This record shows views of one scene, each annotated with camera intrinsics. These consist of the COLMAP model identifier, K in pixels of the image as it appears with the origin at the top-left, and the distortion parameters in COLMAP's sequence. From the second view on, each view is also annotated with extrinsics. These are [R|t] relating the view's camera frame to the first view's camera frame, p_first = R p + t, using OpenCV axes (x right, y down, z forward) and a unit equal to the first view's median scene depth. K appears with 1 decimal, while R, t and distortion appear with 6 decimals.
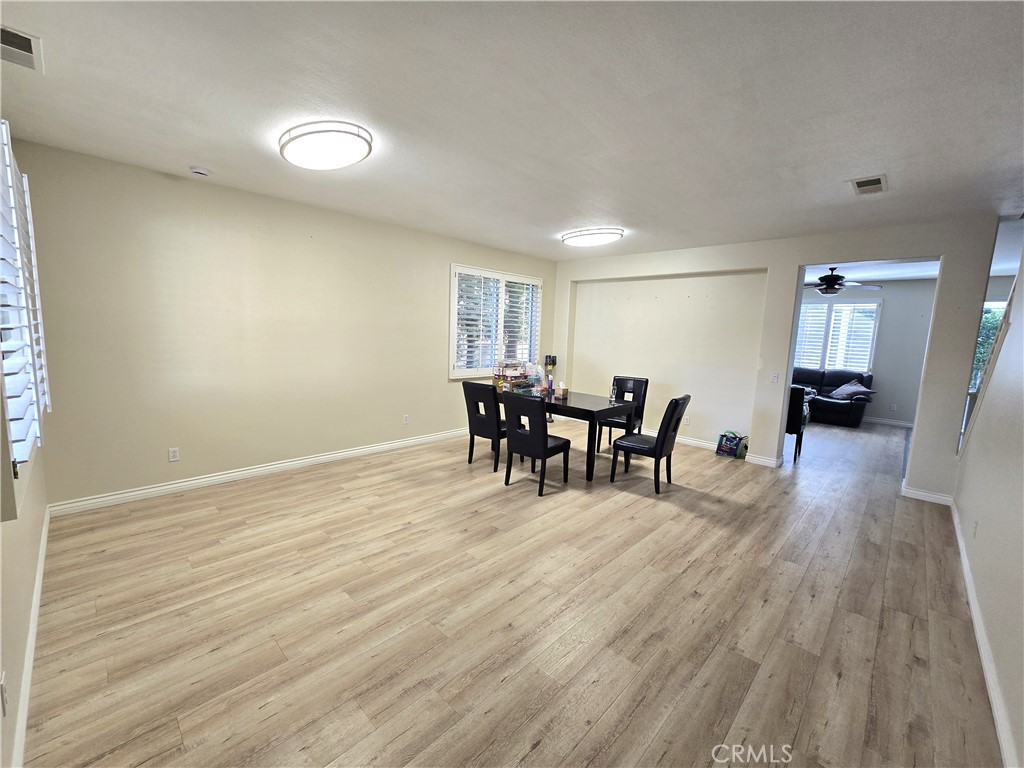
lens RADIAL K [[414.7, 0, 512.0], [0, 414.7, 384.1], [0, 0, 1]] dist [0.000869, 0.000641]
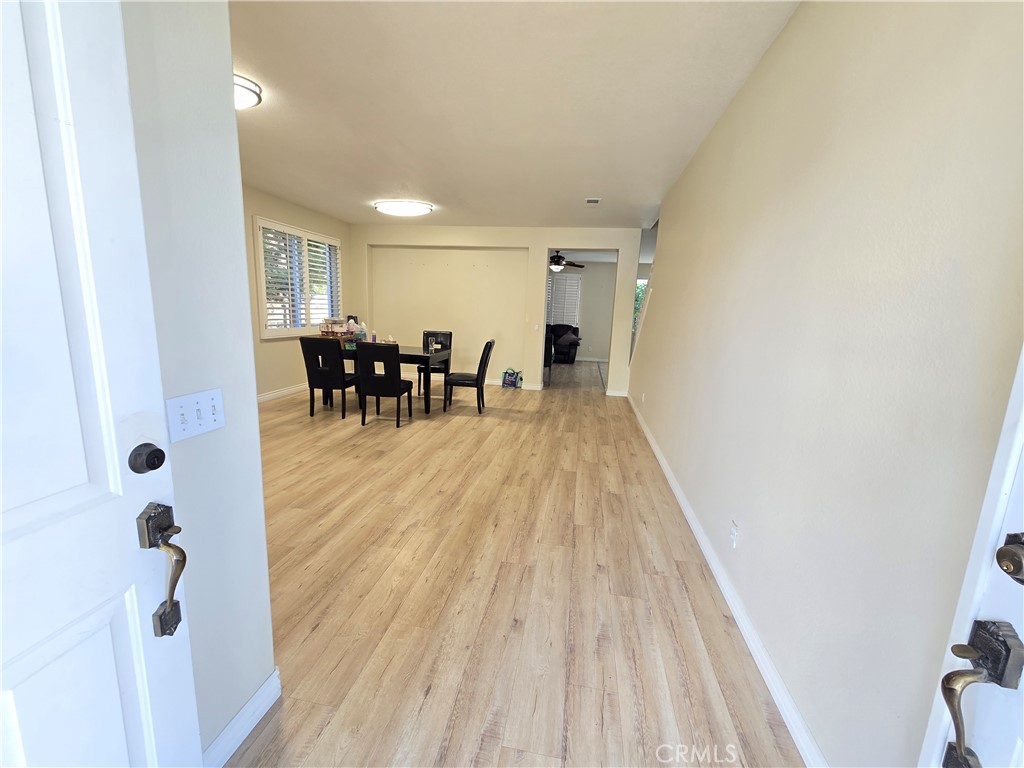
lens RADIAL K [[414.7, 0, 511.2], [0, 414.7, 382.7], [0, 0, 1]] dist [0.000869, 0.000641]
pose [[0.828633, -0.098560, 0.551047, -0.307690], [0.057769, 0.994179, 0.090949, 0.049609], [-0.556803, -0.043530, 0.829503, -0.173517]]
